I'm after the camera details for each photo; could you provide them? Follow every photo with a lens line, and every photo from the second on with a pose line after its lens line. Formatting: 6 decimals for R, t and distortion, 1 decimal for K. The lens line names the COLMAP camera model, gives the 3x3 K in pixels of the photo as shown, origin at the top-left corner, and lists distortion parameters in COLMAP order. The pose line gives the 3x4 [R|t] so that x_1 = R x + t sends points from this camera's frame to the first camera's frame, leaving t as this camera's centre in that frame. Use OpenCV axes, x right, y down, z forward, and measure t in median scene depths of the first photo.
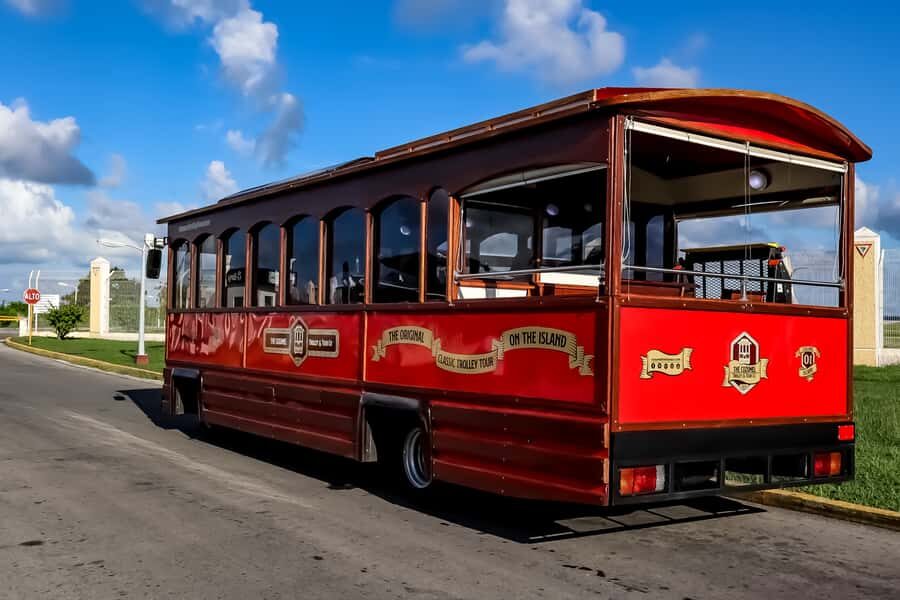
lens RADIAL K [[935.0, 0, 450.0], [0, 935.0, 300.0], [0, 0, 1]] dist [-0.001923, 0.001781]
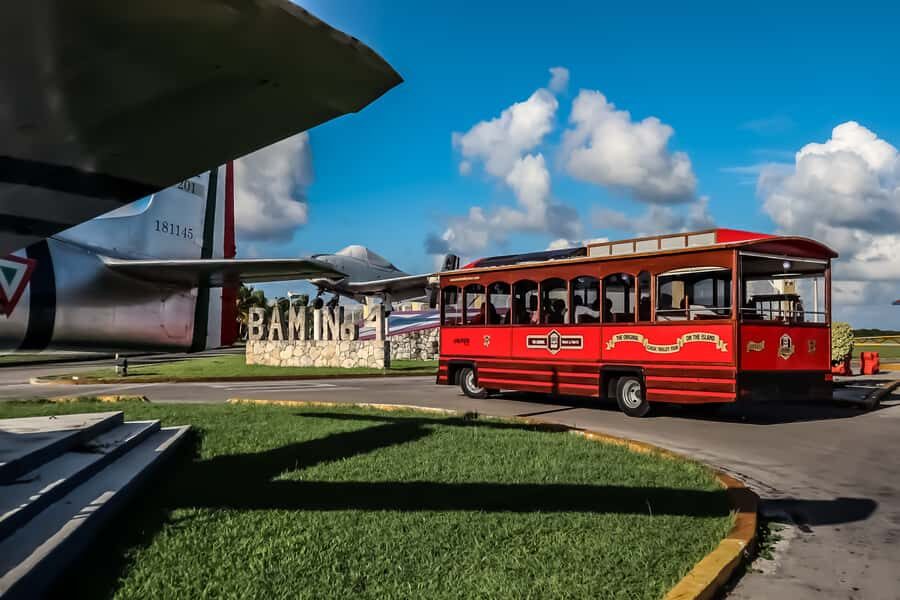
lens RADIAL K [[935.0, 0, 450.0], [0, 935.0, 300.0], [0, 0, 1]] dist [-0.001923, 0.001781]
pose [[0.999962, -0.008104, -0.003098, -0.429882], [0.008065, 0.999892, -0.012314, -0.024658], [0.003198, 0.012289, 0.999919, -1.122608]]
